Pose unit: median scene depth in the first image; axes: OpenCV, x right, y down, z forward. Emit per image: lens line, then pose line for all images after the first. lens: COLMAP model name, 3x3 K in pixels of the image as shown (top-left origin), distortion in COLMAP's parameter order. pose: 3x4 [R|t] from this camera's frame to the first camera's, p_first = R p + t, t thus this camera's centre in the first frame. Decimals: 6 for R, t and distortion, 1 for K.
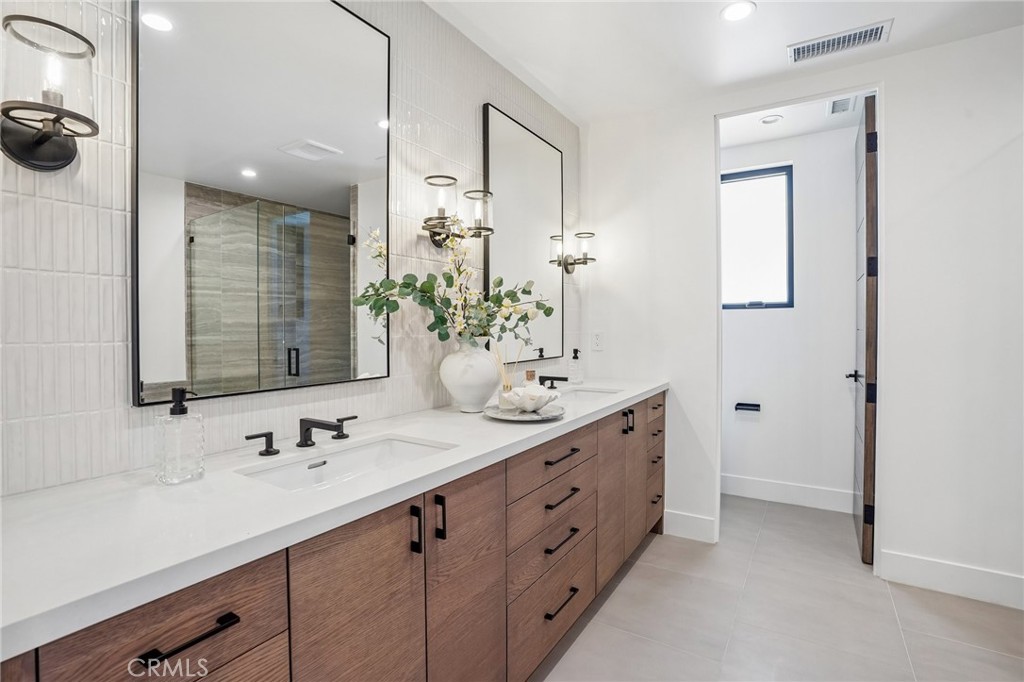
lens RADIAL K [[477.1, 0, 507.8], [0, 477.1, 340.0], [0, 0, 1]] dist [-0.062807, 0.022145]
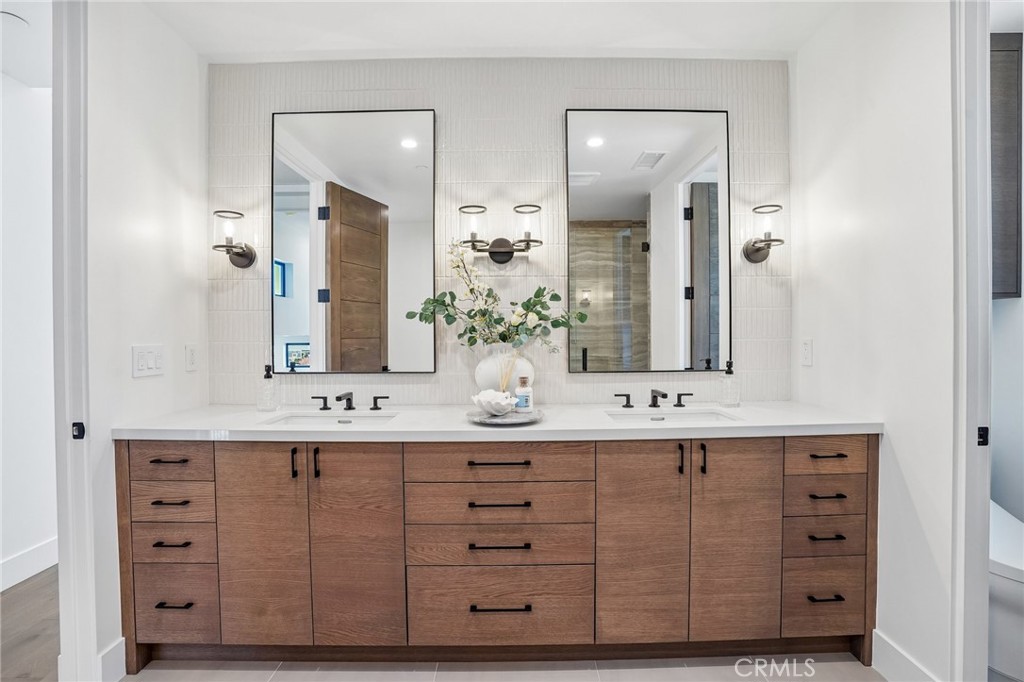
lens RADIAL K [[477.1, 0, 507.9], [0, 477.1, 334.2], [0, 0, 1]] dist [-0.062807, 0.022145]
pose [[0.555060, 0.008845, -0.831763, 0.911683], [-0.018439, 0.999829, -0.001672, -0.028369], [0.831606, 0.016265, 0.555128, 0.419606]]
